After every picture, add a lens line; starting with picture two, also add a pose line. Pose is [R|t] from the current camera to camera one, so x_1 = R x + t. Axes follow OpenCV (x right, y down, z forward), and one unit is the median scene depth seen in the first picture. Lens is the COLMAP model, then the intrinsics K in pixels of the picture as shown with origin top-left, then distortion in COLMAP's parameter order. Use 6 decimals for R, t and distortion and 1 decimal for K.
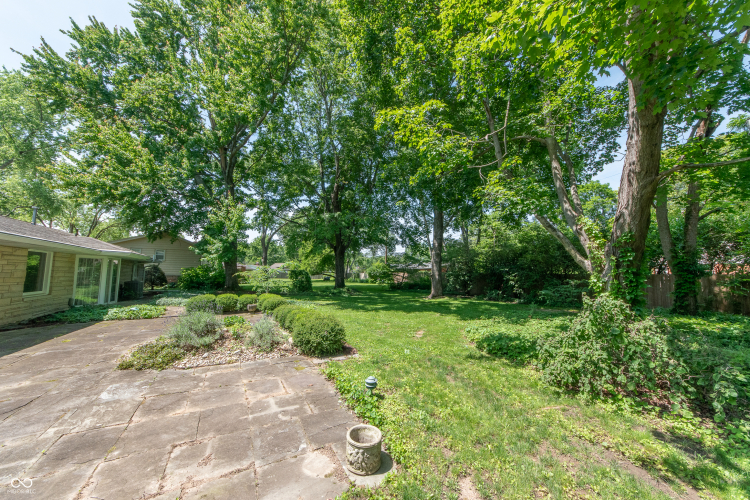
lens RADIAL K [[269.4, 0, 375.0], [0, 269.4, 250.0], [0, 0, 1]] dist [-0.001675, 0.000032]
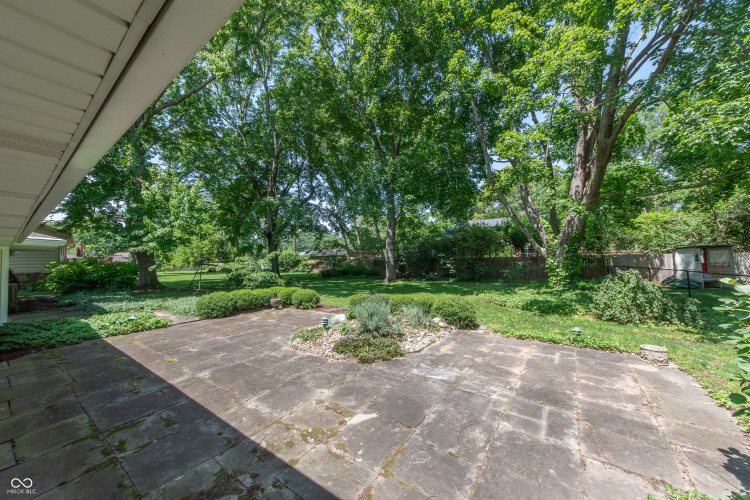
lens RADIAL K [[269.4, 0, 375.0], [0, 269.4, 250.0], [0, 0, 1]] dist [-0.001675, 0.000032]
pose [[0.902693, -0.011628, 0.430128, -1.341677], [-0.010032, 0.998794, 0.048056, -0.025289], [-0.430168, -0.047695, 0.901488, 0.106153]]
